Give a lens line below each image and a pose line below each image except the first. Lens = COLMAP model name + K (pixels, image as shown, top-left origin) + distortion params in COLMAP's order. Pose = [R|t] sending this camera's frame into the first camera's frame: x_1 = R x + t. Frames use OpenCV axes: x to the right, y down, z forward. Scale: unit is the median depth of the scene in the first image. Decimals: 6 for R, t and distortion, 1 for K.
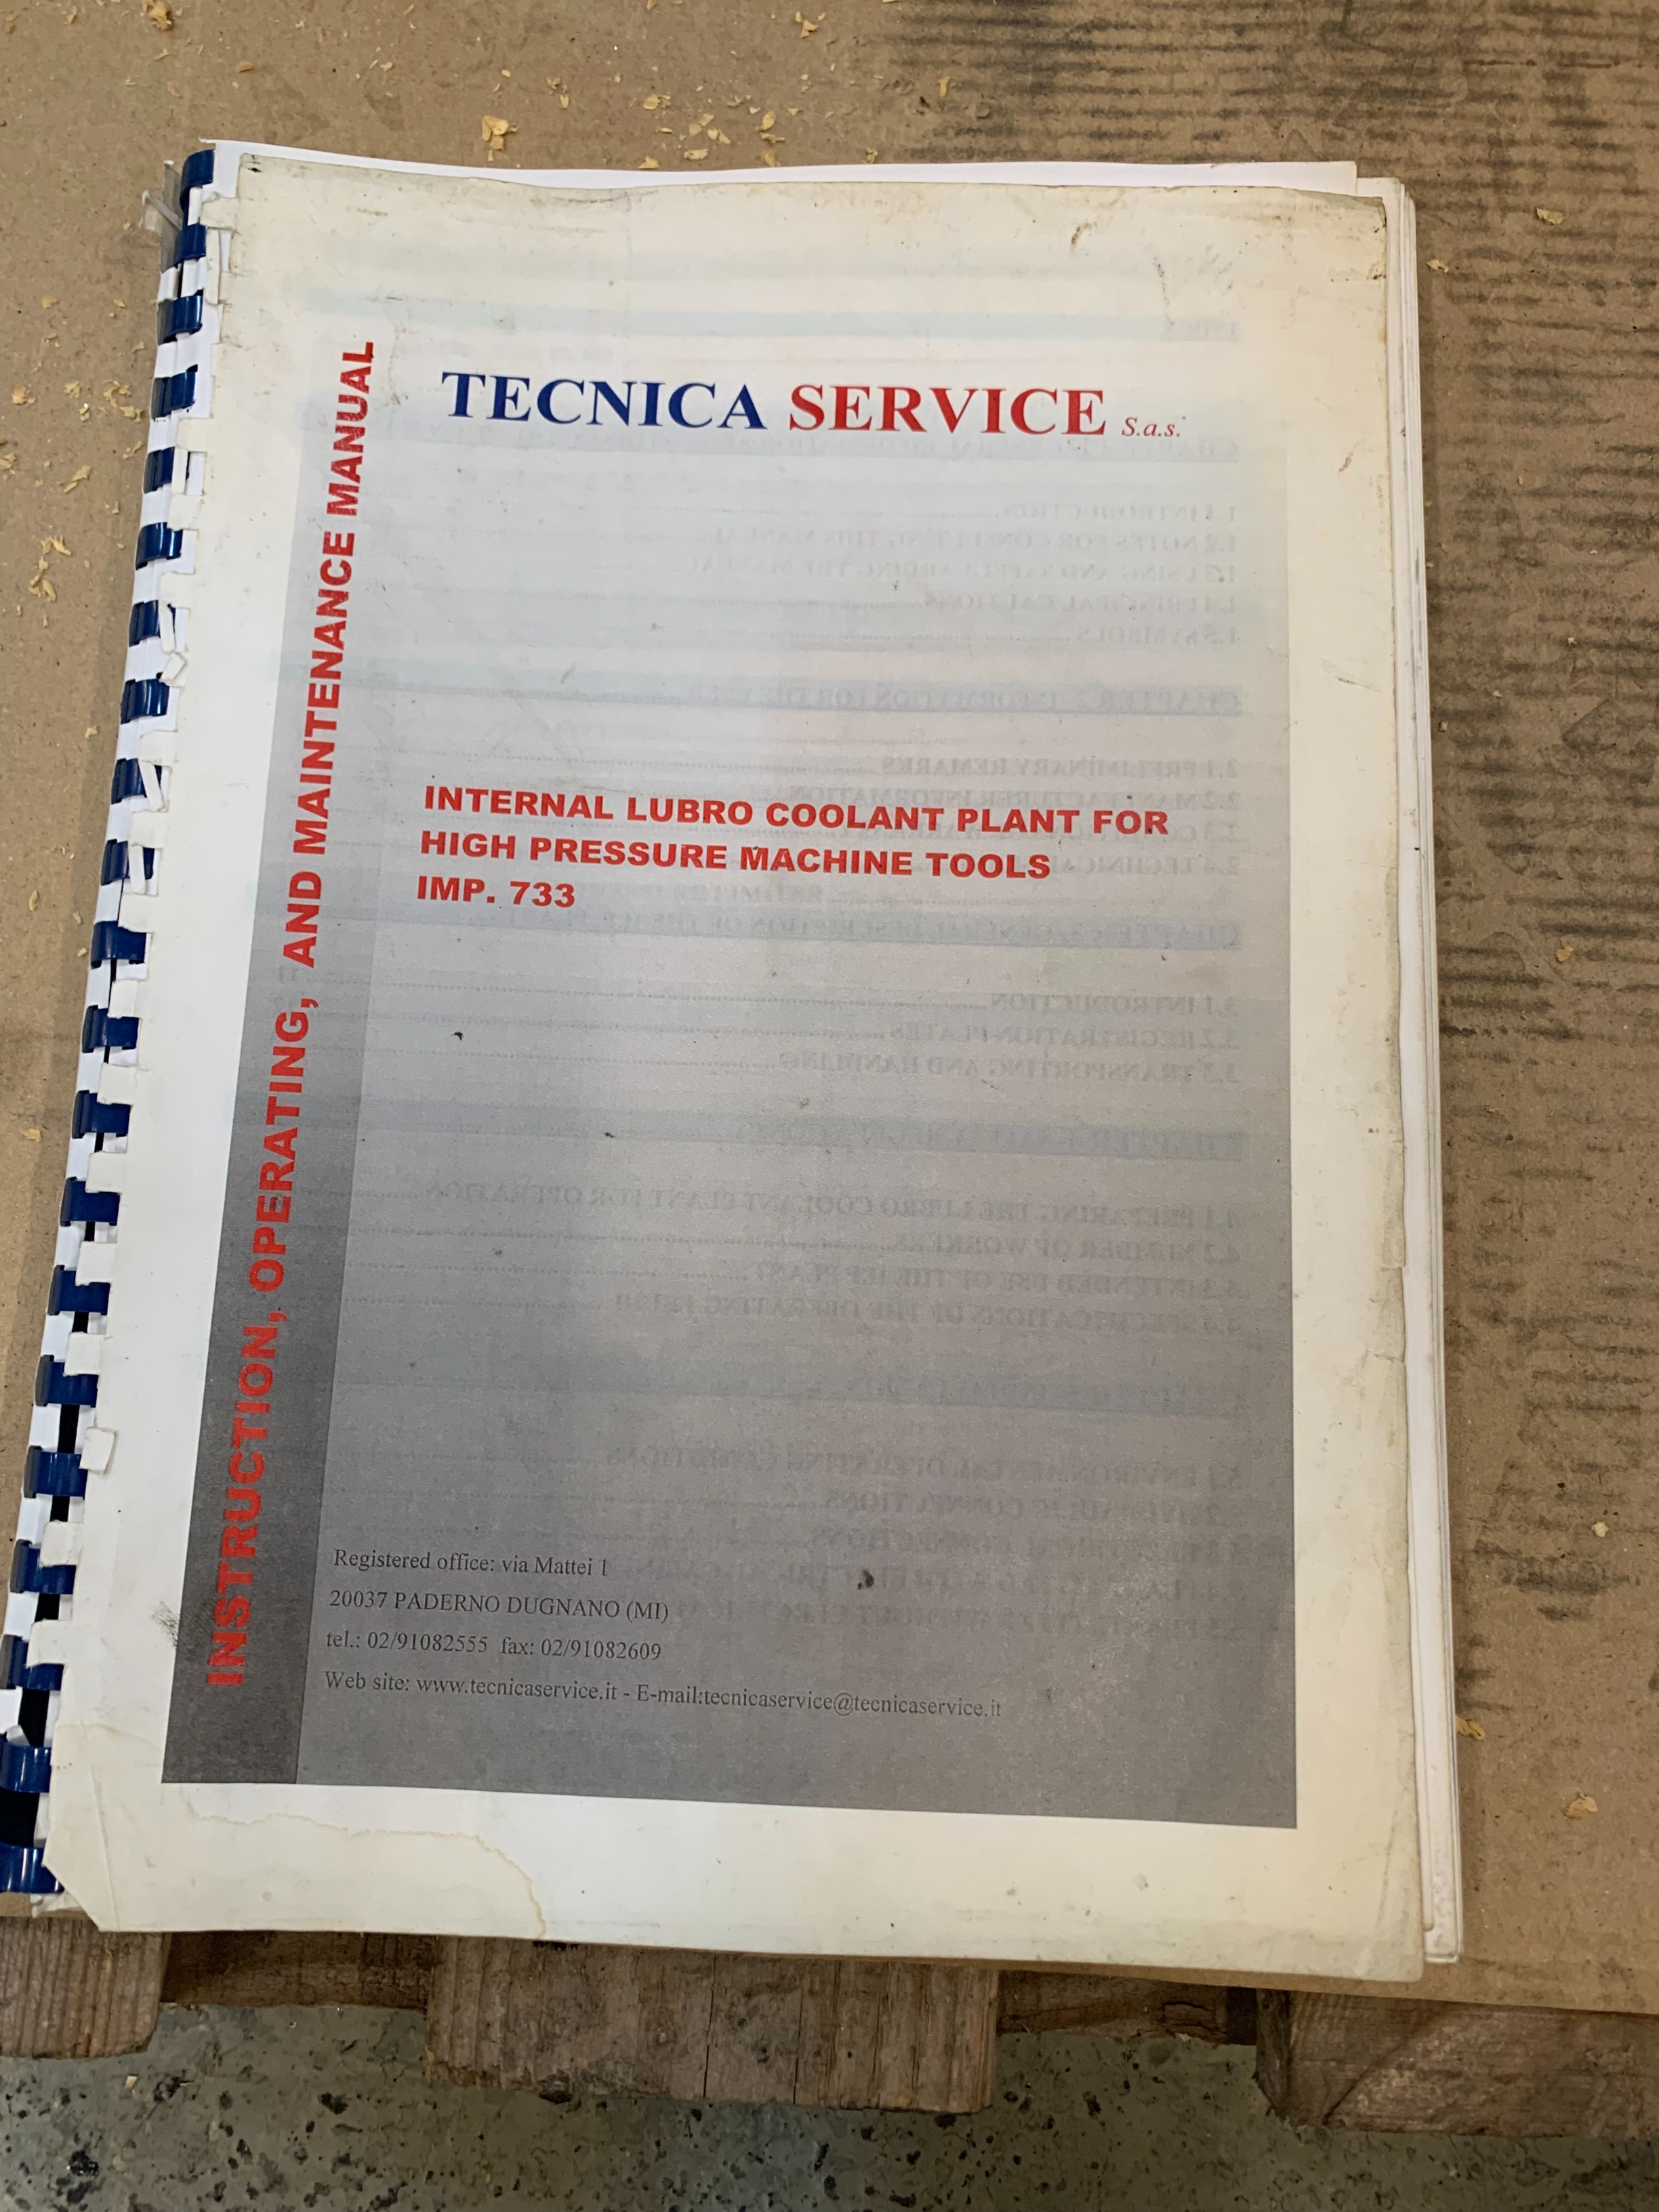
lens RADIAL K [[1680.5, 0, 827.5], [0, 1680.5, 1107.1], [0, 0, 1]] dist [0.010339, -0.021990]
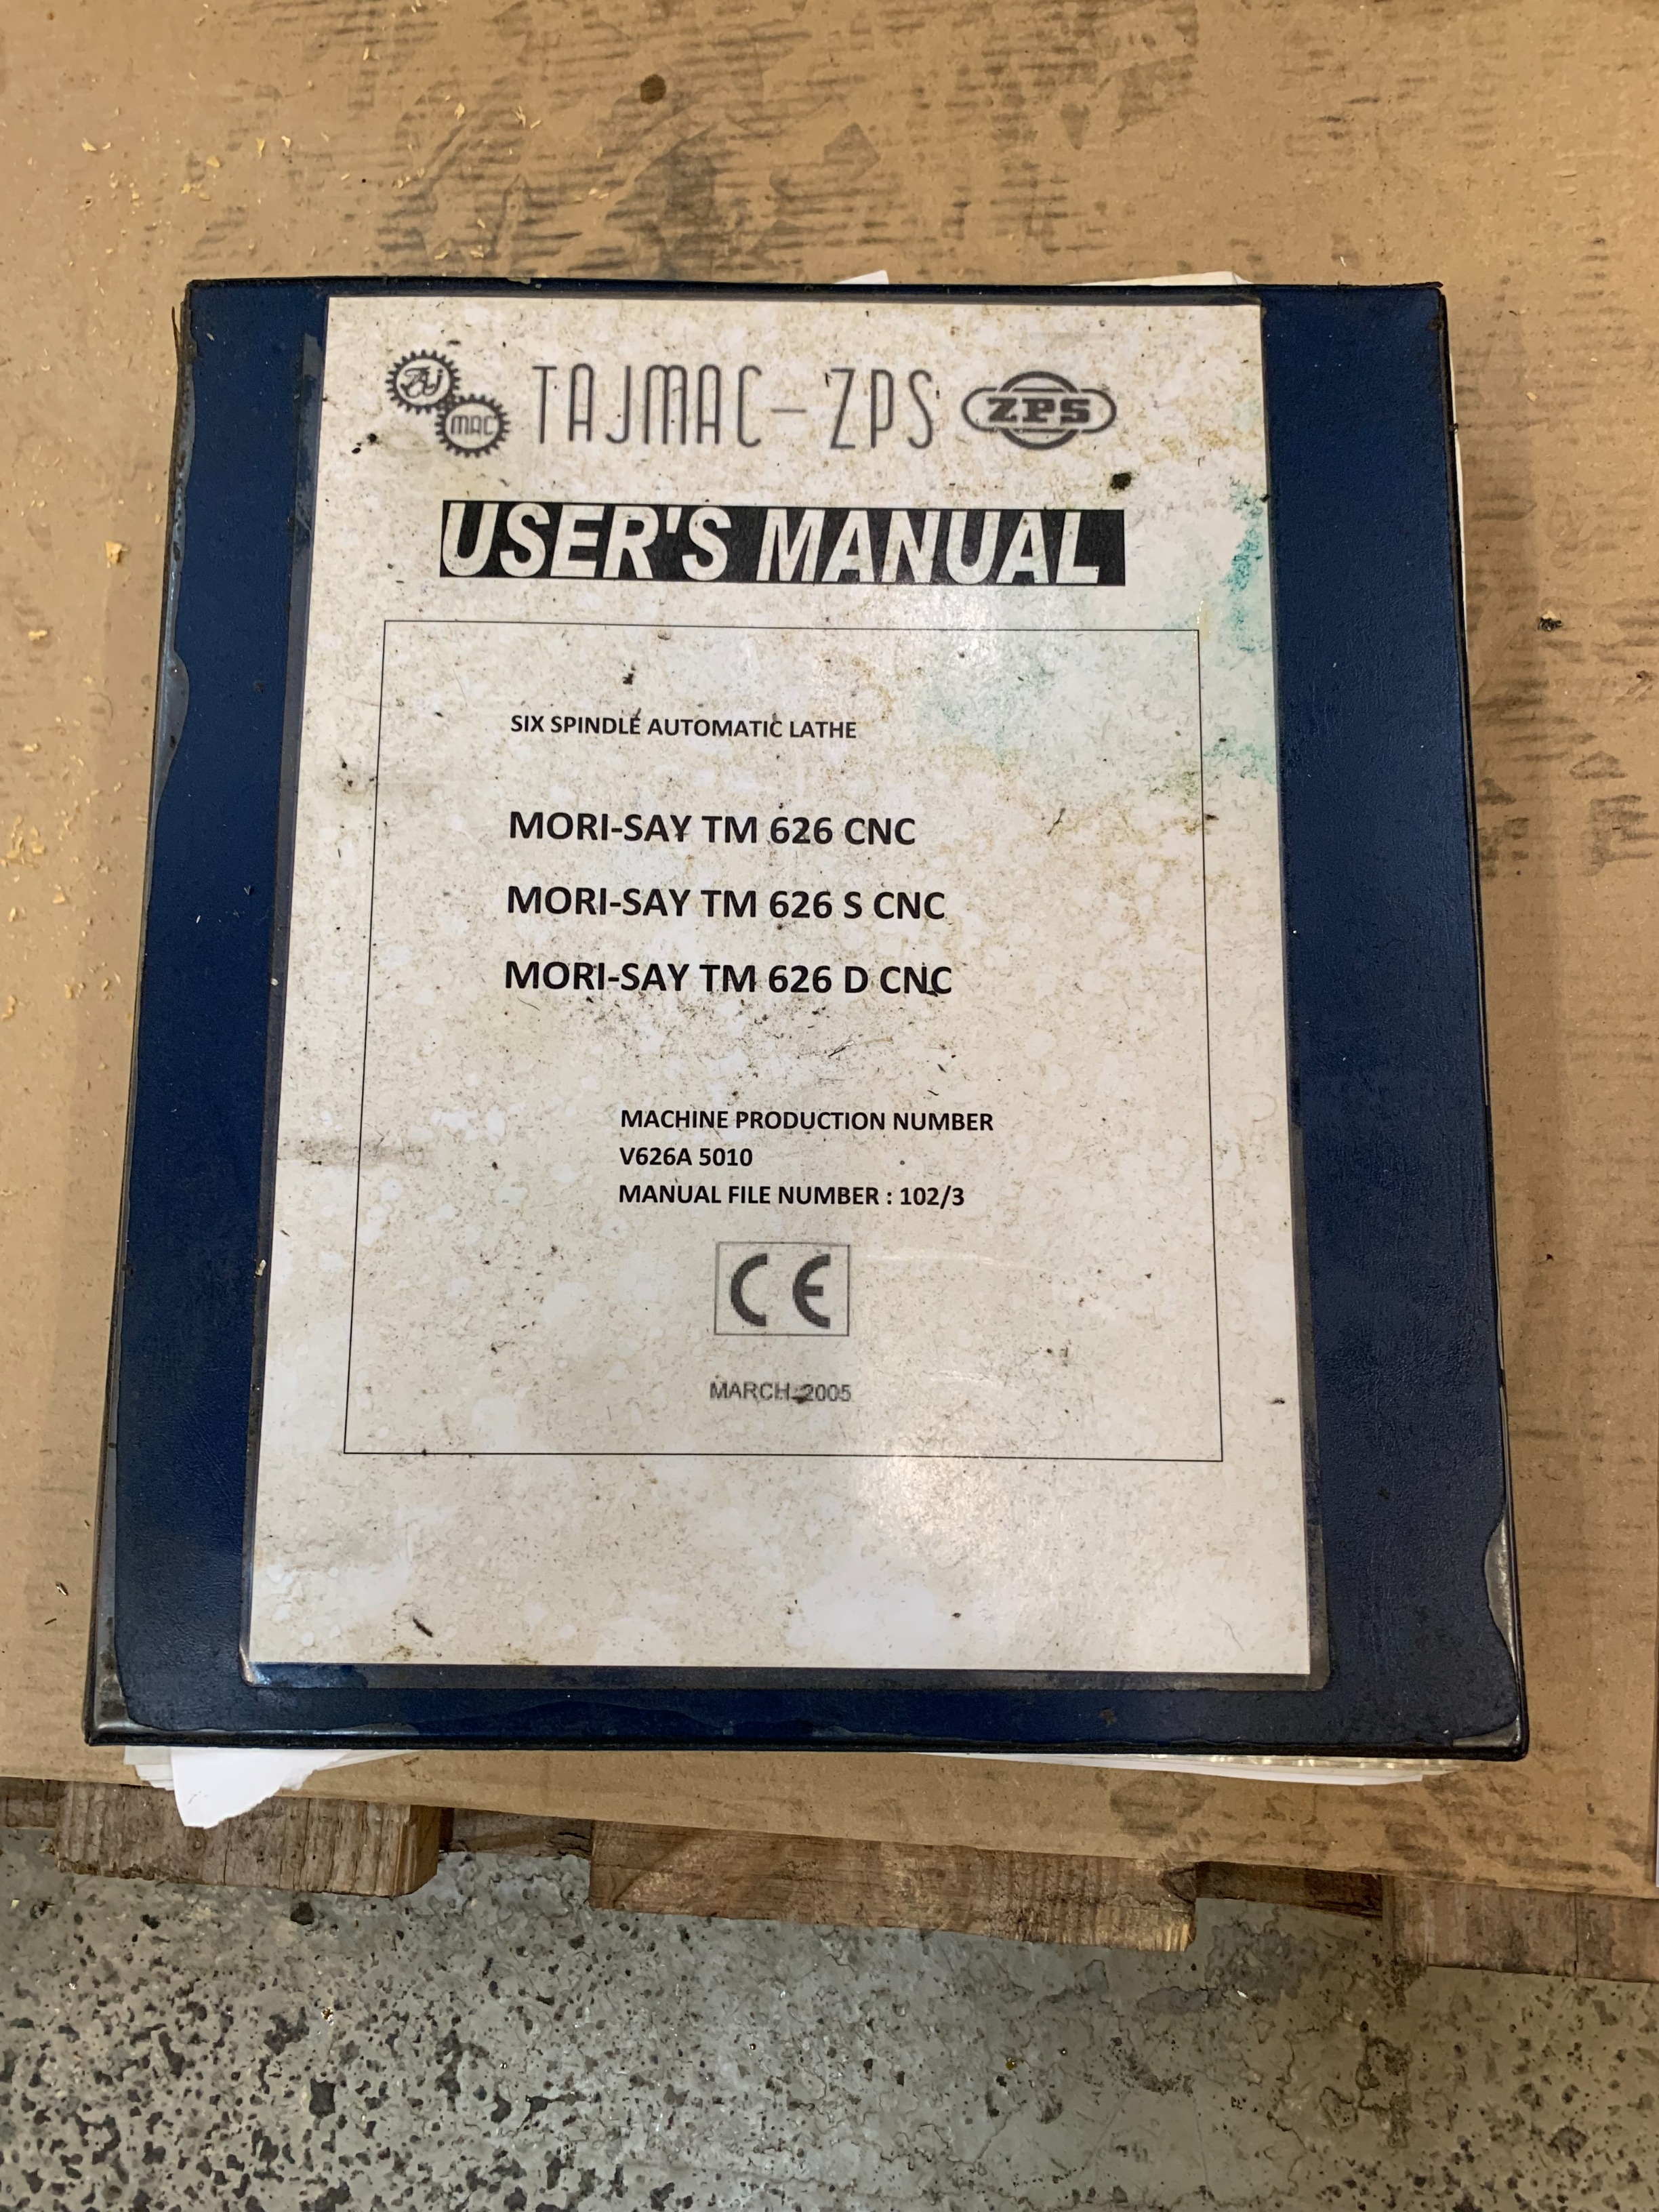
lens RADIAL K [[1680.5, 0, 834.0], [0, 1680.5, 1101.2], [0, 0, 1]] dist [0.010339, -0.021990]
pose [[0.992087, -0.038394, -0.119542, 0.565755], [0.041163, 0.998936, 0.020785, -0.111104], [0.118617, -0.025541, 0.992612, -0.363619]]
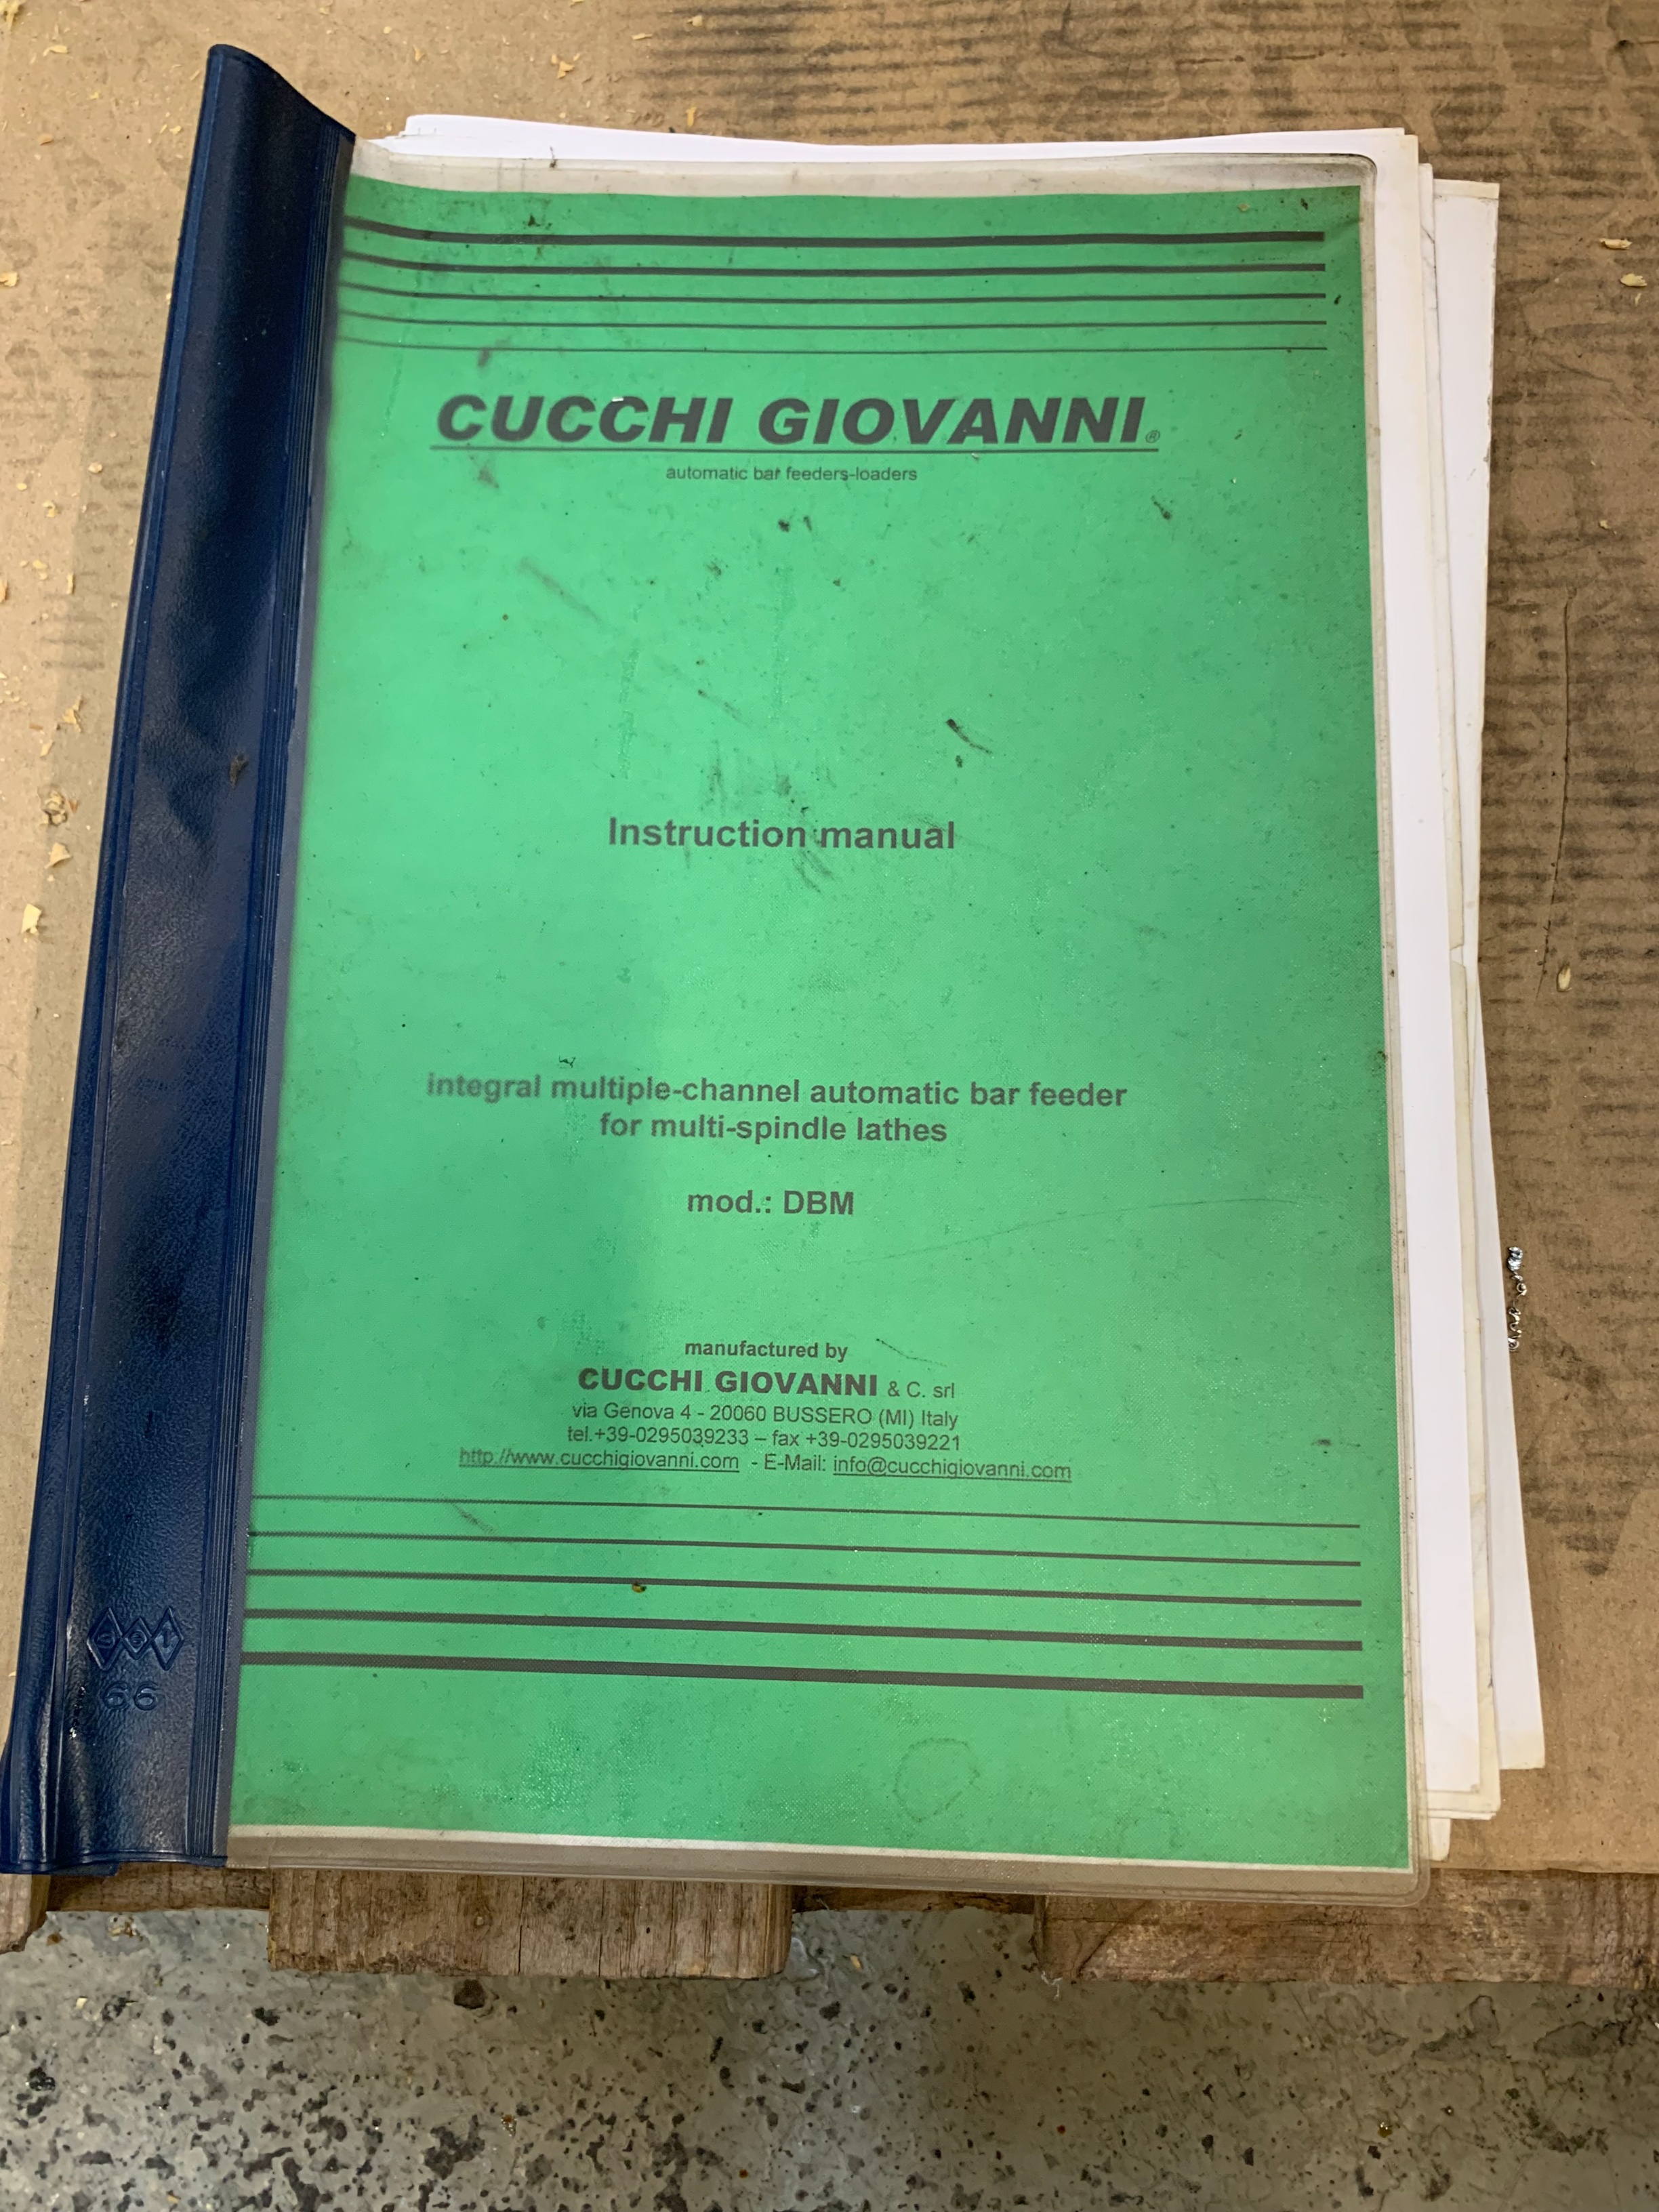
lens RADIAL K [[1680.5, 0, 830.1], [0, 1680.5, 1099.0], [0, 0, 1]] dist [0.010339, -0.021990]
pose [[0.998510, -0.048556, -0.024900, 0.153041], [0.048965, 0.998670, 0.016117, 0.004222], [0.024084, -0.017313, 0.999560, -0.077249]]
